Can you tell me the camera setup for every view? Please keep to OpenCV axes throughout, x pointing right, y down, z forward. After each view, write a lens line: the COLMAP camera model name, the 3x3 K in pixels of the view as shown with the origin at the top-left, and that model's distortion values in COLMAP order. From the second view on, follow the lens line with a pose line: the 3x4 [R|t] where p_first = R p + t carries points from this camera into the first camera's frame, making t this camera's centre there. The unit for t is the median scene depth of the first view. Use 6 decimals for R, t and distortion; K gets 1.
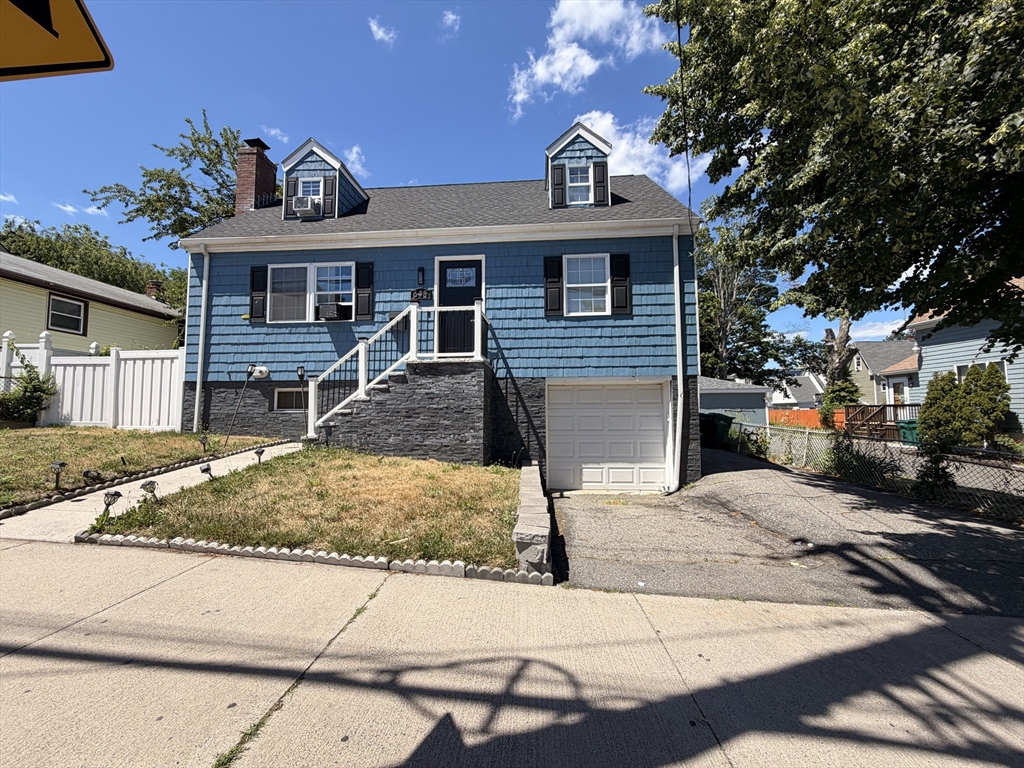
lens RADIAL K [[409.2, 0, 506.6], [0, 409.2, 384.7], [0, 0, 1]] dist [0.001415, 0.000226]
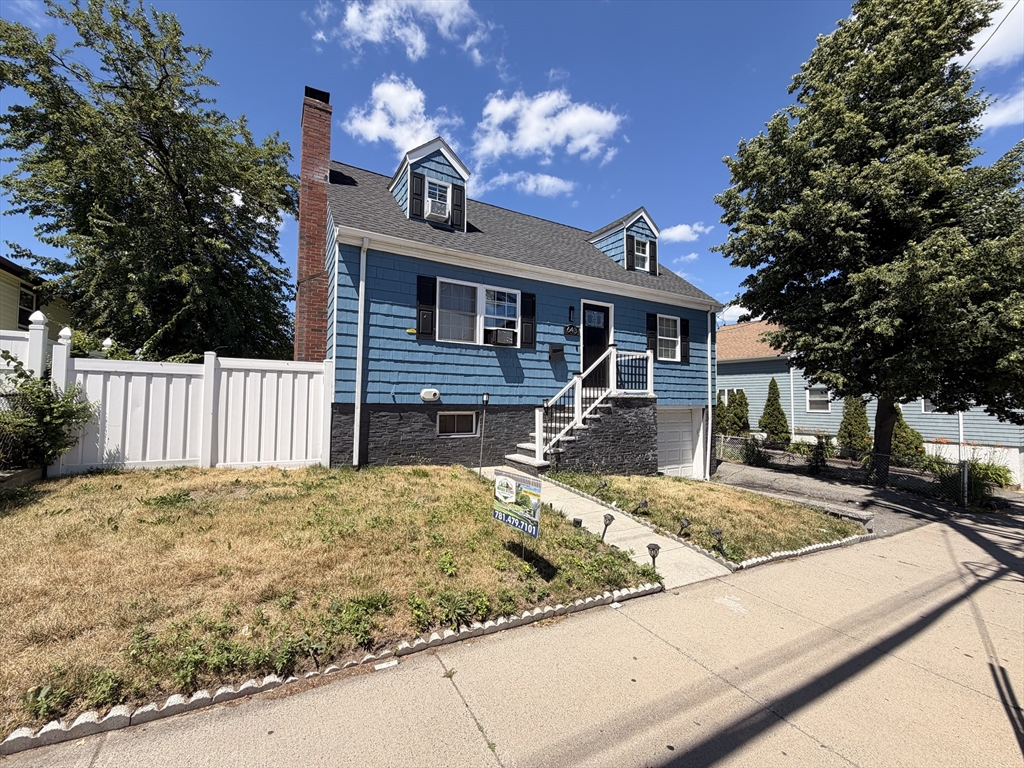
lens RADIAL K [[409.2, 0, 506.0], [0, 409.2, 384.6], [0, 0, 1]] dist [0.001415, 0.000226]
pose [[0.828845, 0.035087, 0.558377, -0.966363], [-0.052142, 0.998532, 0.014653, -0.074477], [-0.557043, -0.041260, 0.829458, 0.144645]]
